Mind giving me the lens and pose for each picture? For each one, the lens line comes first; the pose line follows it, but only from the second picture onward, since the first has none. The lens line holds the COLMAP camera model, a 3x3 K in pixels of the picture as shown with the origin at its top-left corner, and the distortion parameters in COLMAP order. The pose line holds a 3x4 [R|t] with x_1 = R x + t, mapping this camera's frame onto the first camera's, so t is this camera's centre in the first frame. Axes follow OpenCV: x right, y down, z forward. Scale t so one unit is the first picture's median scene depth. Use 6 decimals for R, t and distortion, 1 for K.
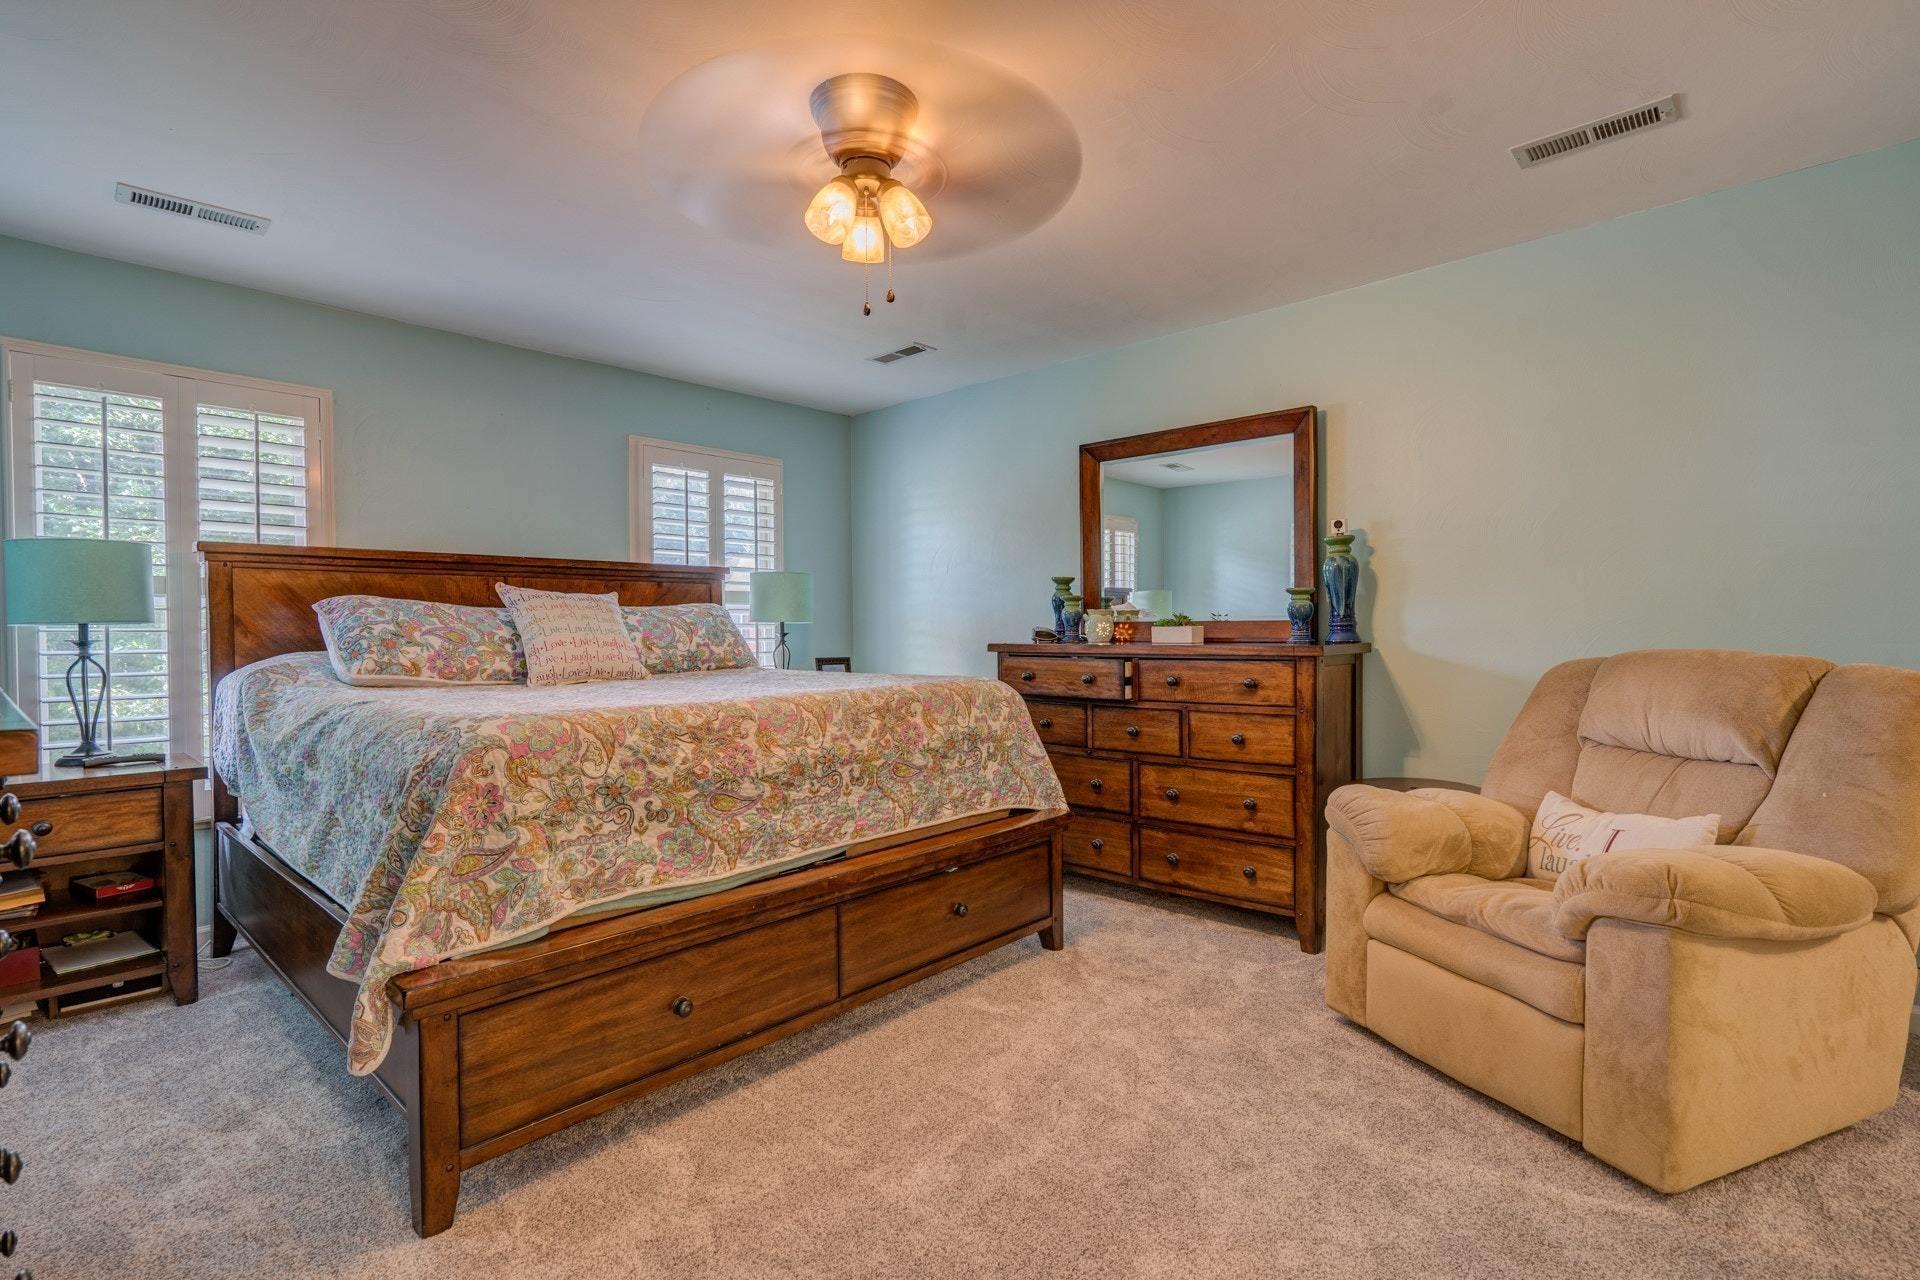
lens RADIAL K [[883.5, 0, 940.5], [0, 883.5, 636.6], [0, 0, 1]] dist [-0.004358, 0.001809]
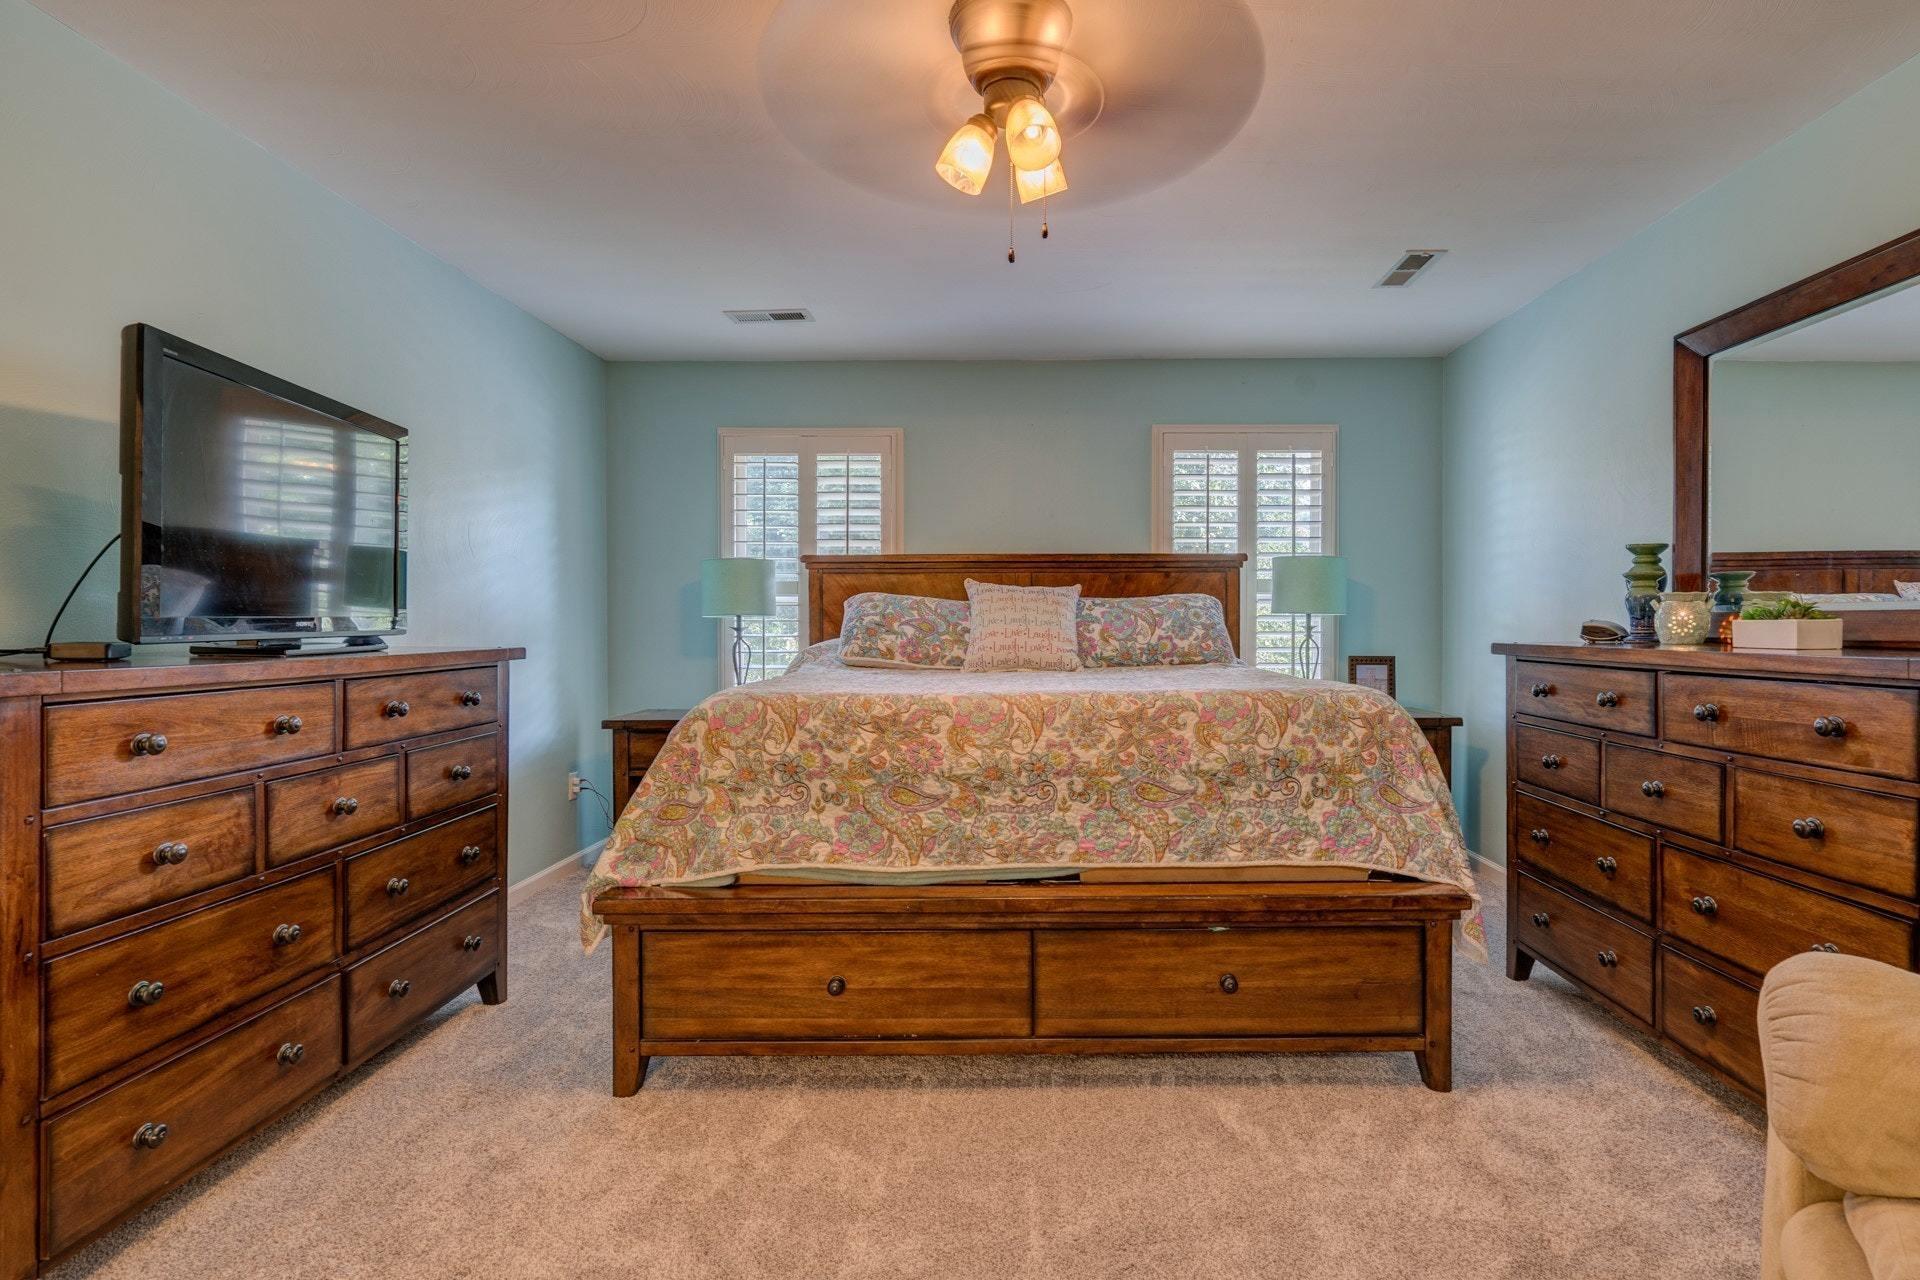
lens RADIAL K [[883.5, 0, 950.5], [0, 883.5, 635.1], [0, 0, 1]] dist [-0.004358, 0.001809]
pose [[0.694650, 0.015263, -0.719186, 0.359728], [-0.009650, 0.999883, 0.011899, -0.003466], [0.719283, -0.001325, 0.694716, 0.251080]]
